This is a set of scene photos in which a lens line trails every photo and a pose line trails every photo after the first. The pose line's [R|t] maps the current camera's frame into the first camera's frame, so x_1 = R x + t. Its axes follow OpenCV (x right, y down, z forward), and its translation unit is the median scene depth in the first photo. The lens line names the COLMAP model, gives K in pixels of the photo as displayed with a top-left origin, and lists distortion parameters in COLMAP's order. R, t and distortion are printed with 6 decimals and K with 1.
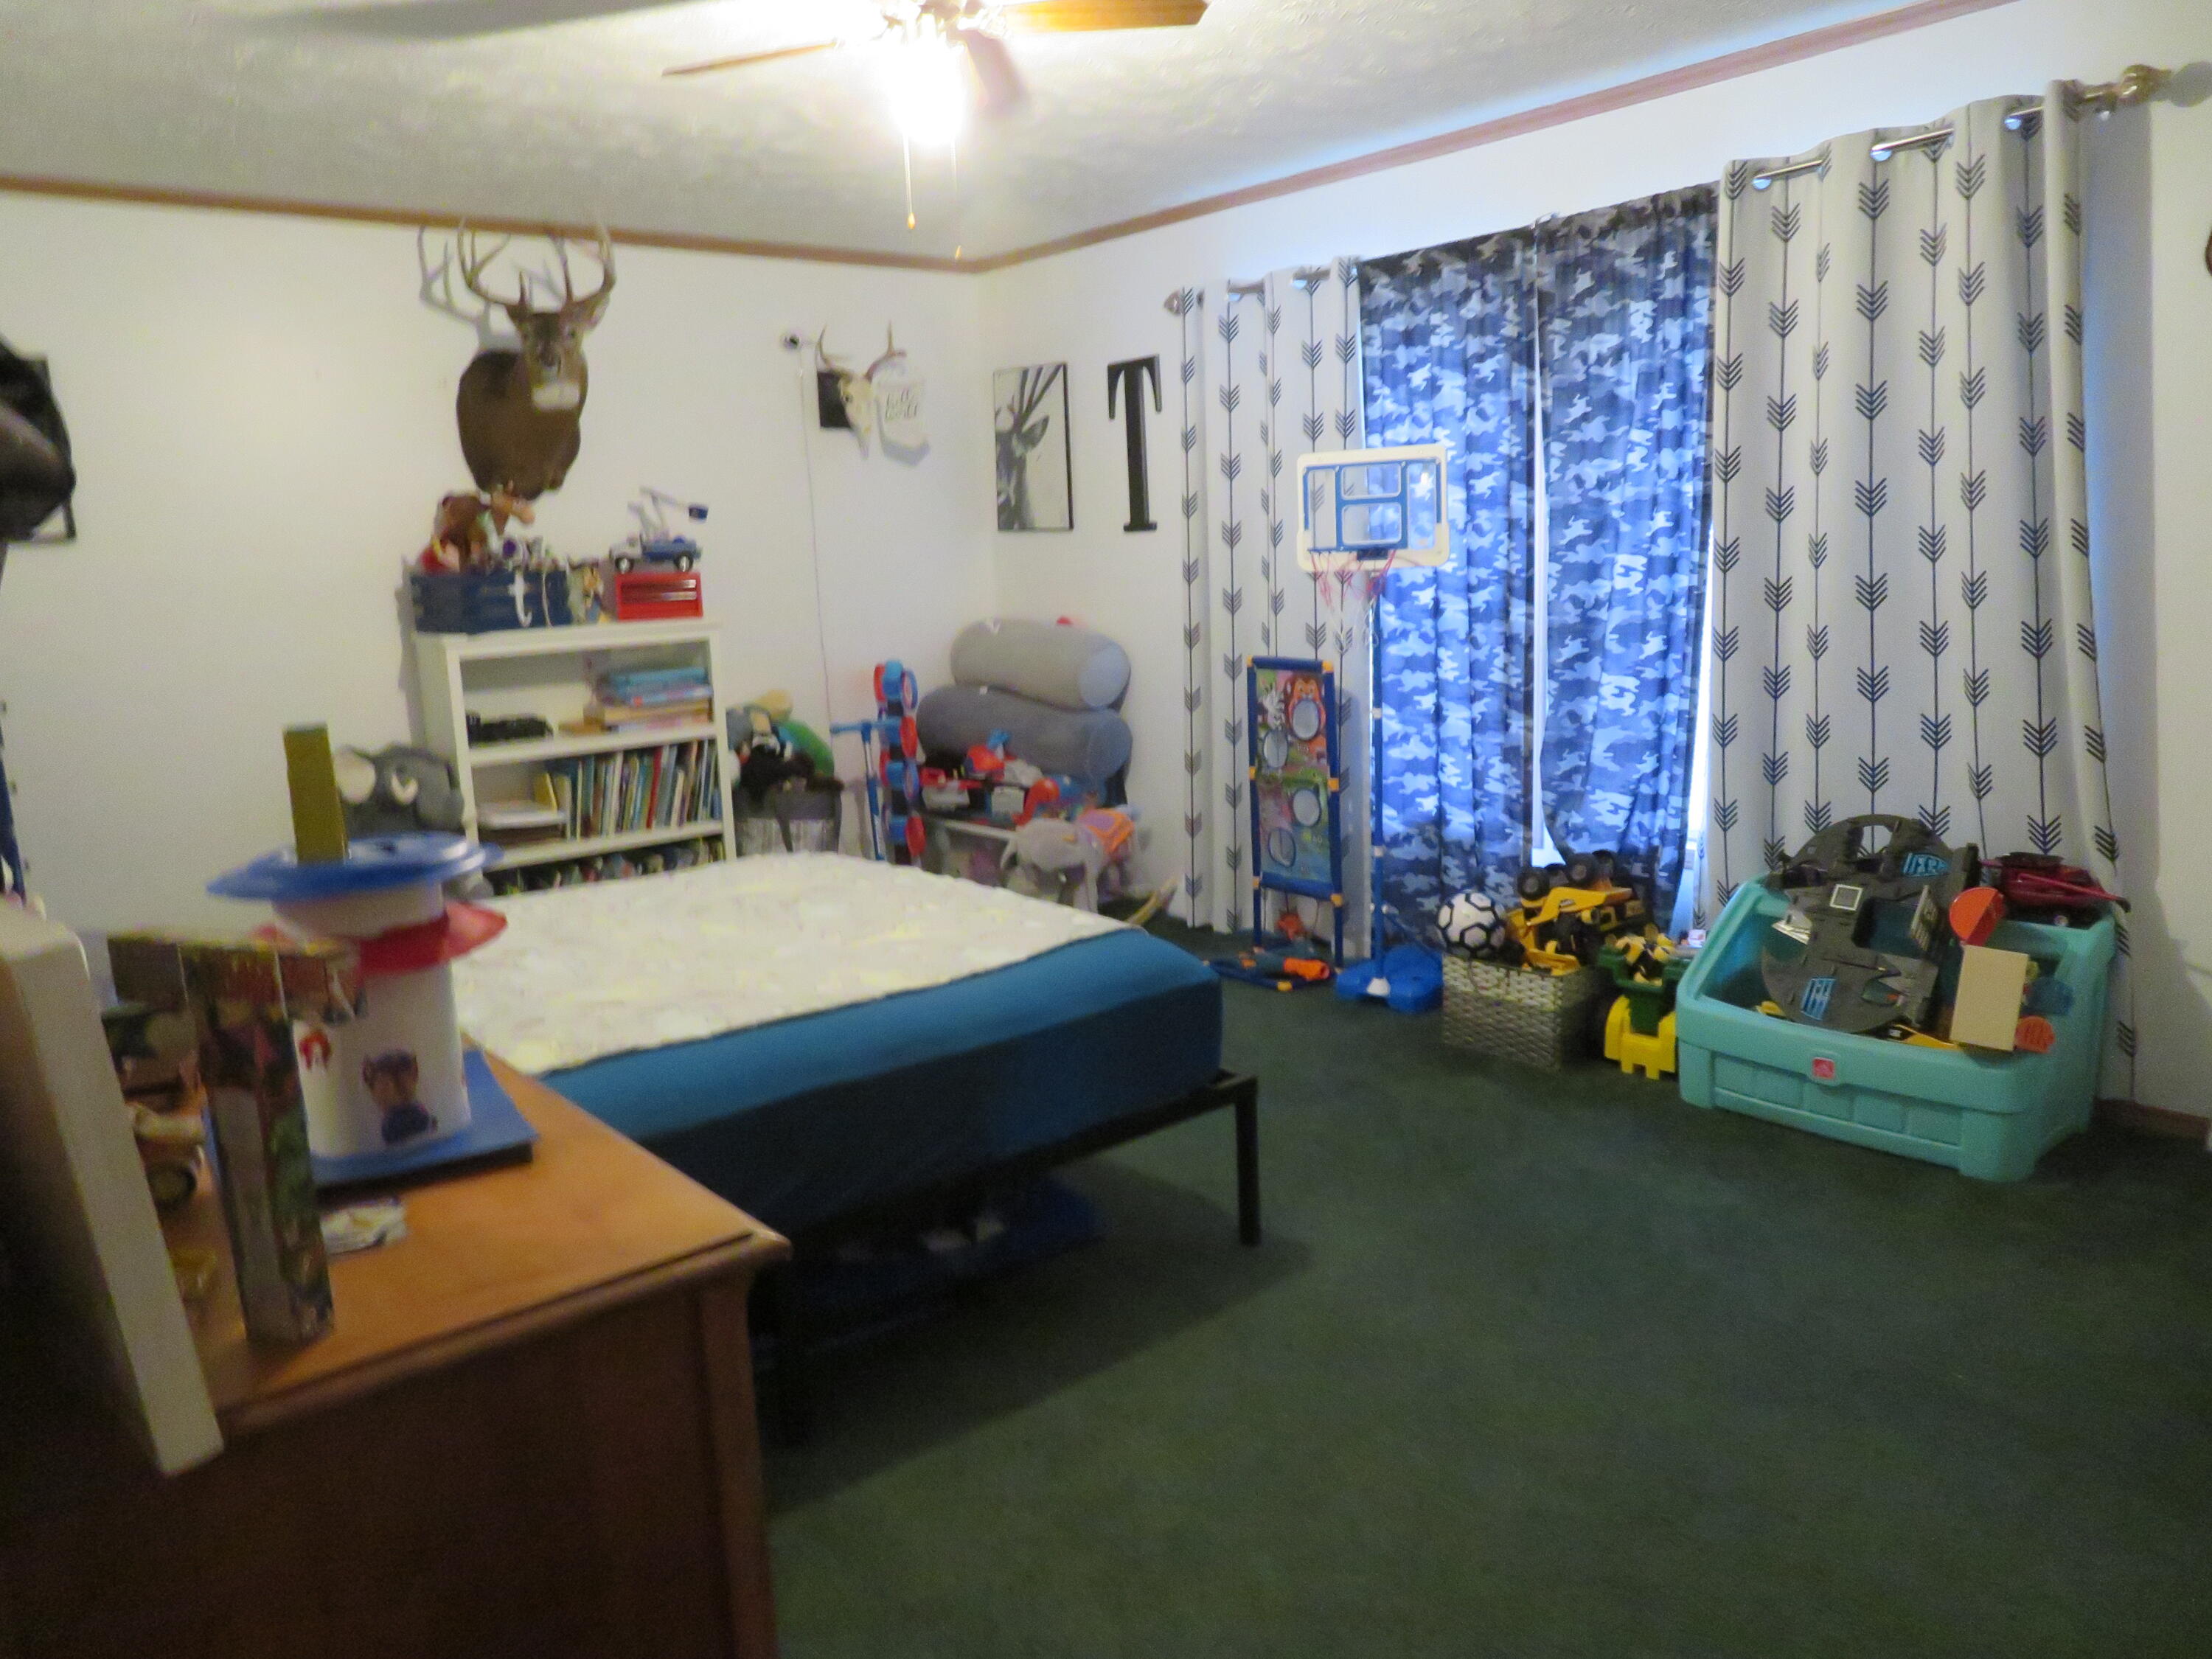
lens RADIAL K [[1575.0, 0, 1107.1], [0, 1575.0, 835.1], [0, 0, 1]] dist [-0.019524, 0.008245]
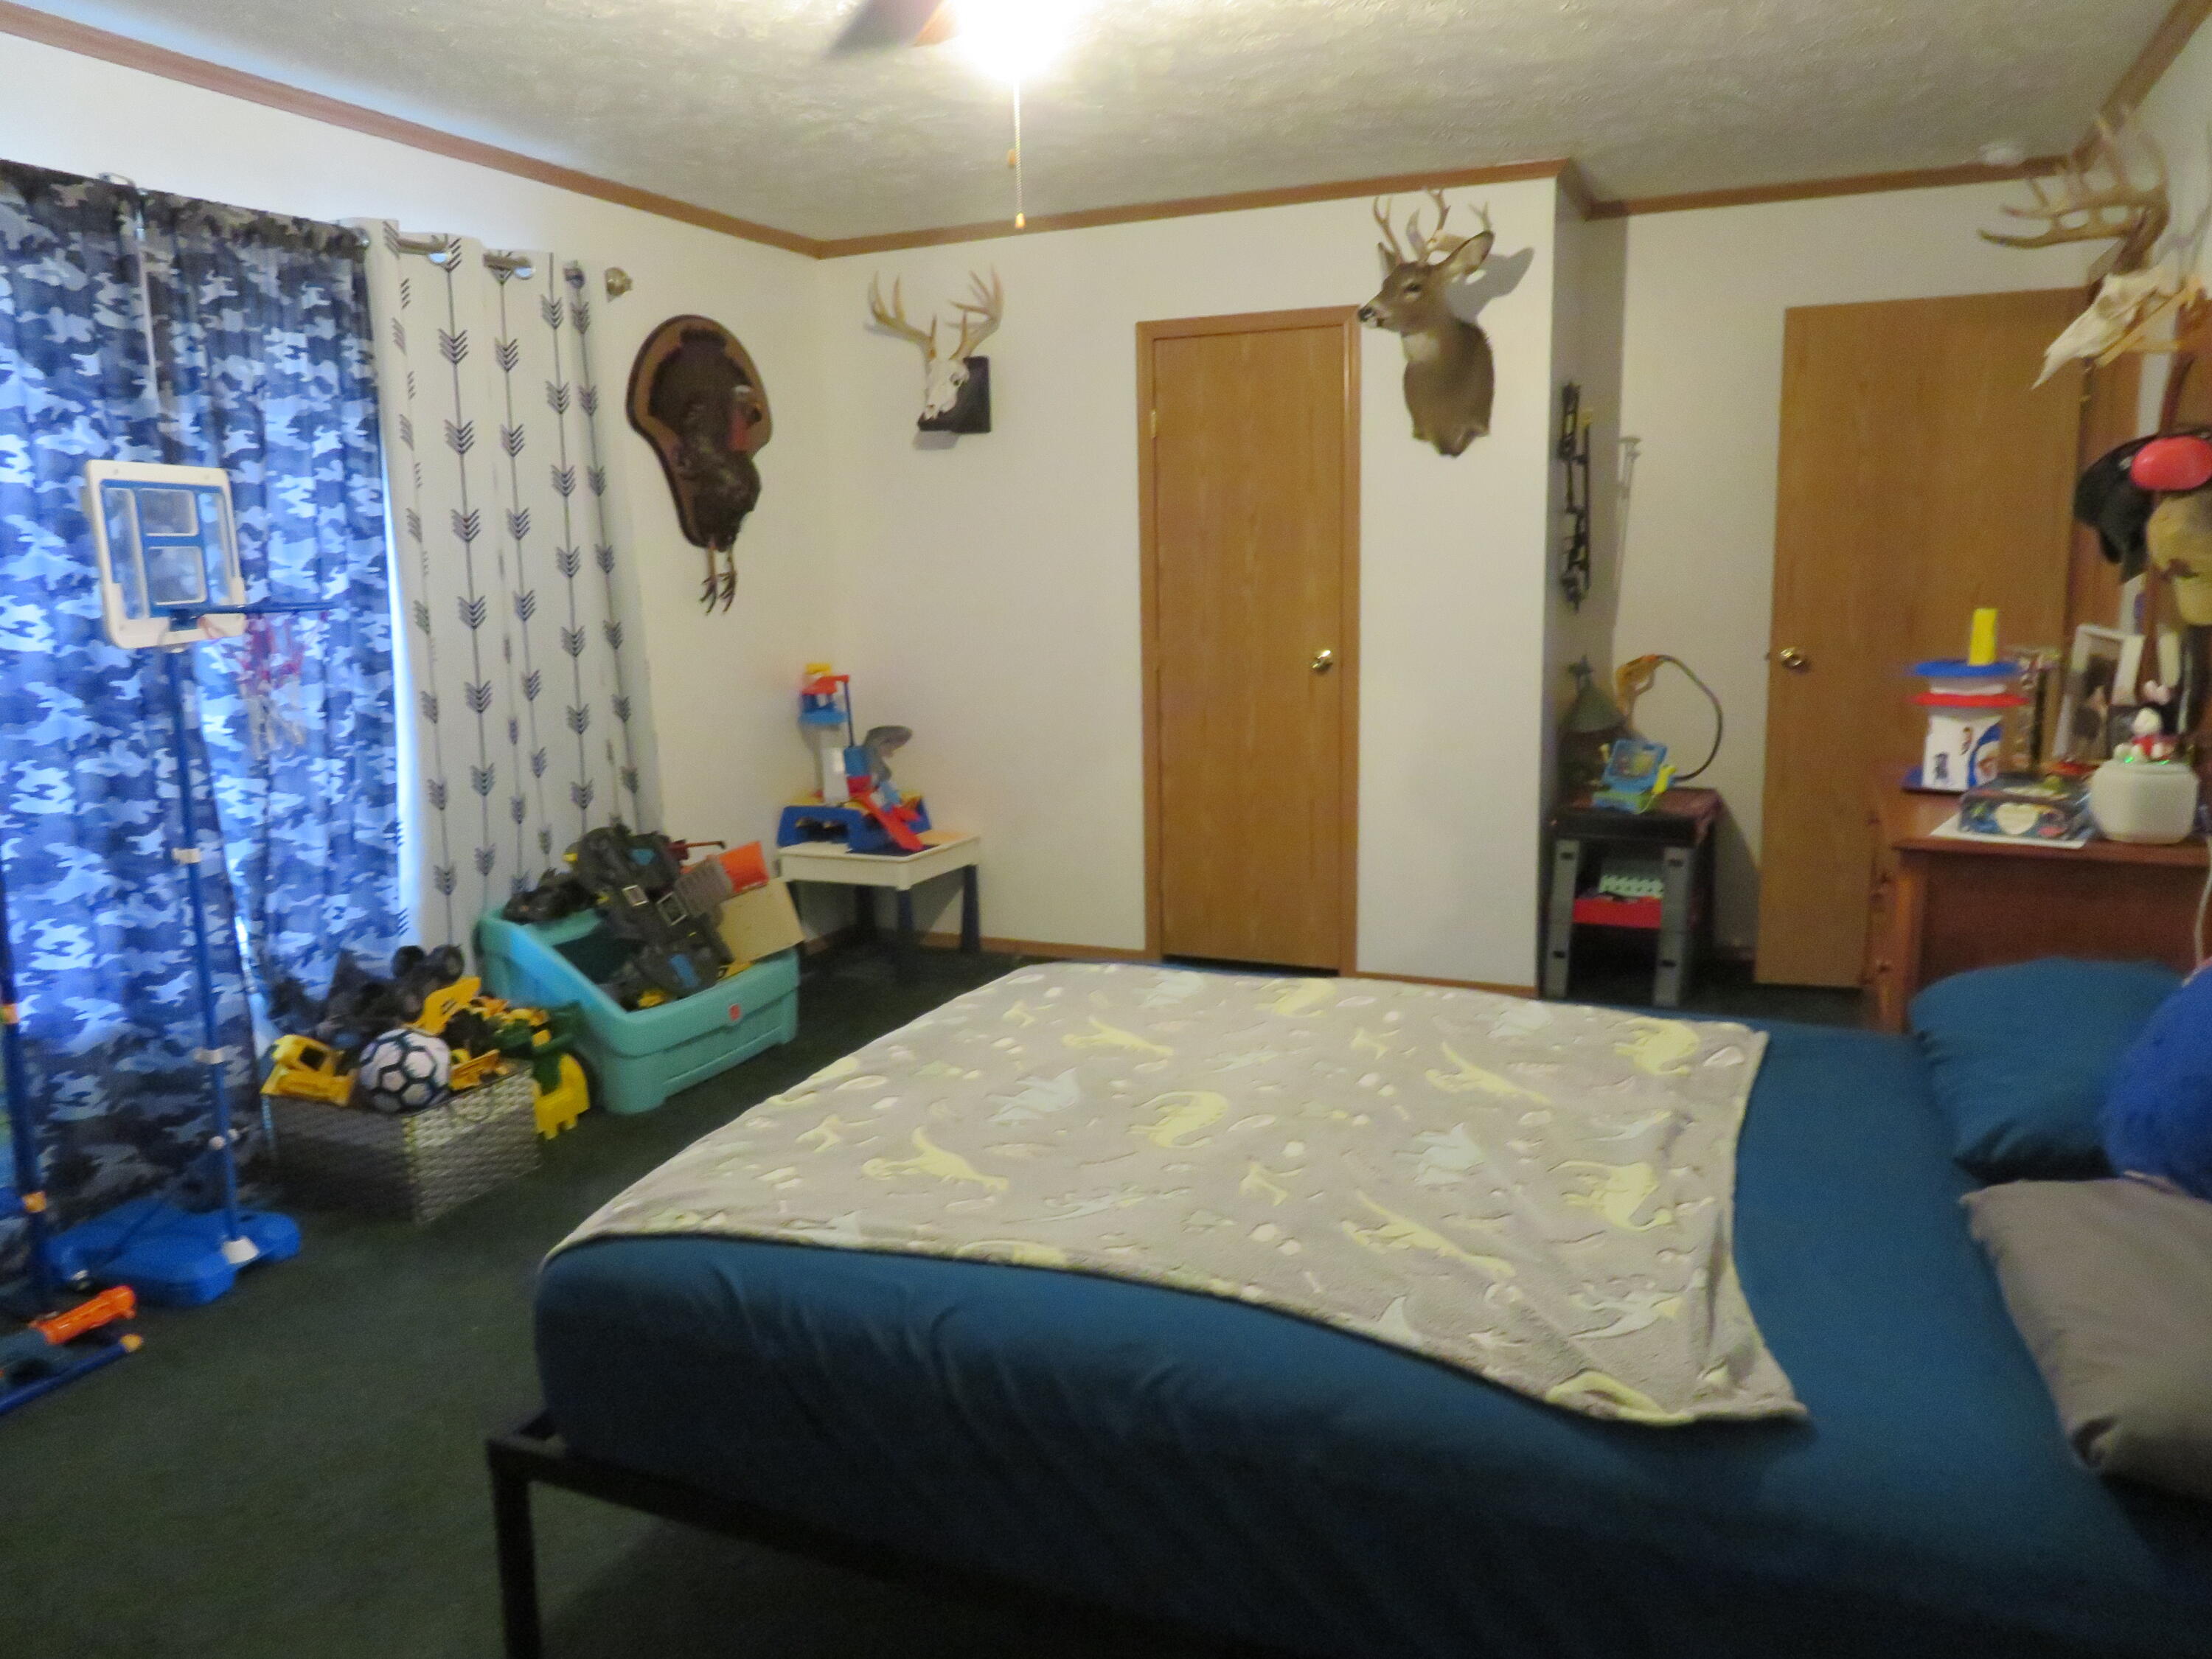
lens RADIAL K [[1575.0, 0, 1106.4], [0, 1575.0, 825.8], [0, 0, 1]] dist [-0.019524, 0.008245]
pose [[-0.457154, -0.100523, 0.883689, -0.653721], [0.205232, 0.954854, 0.214789, -0.169034], [-0.865384, 0.279553, -0.415885, 1.029735]]
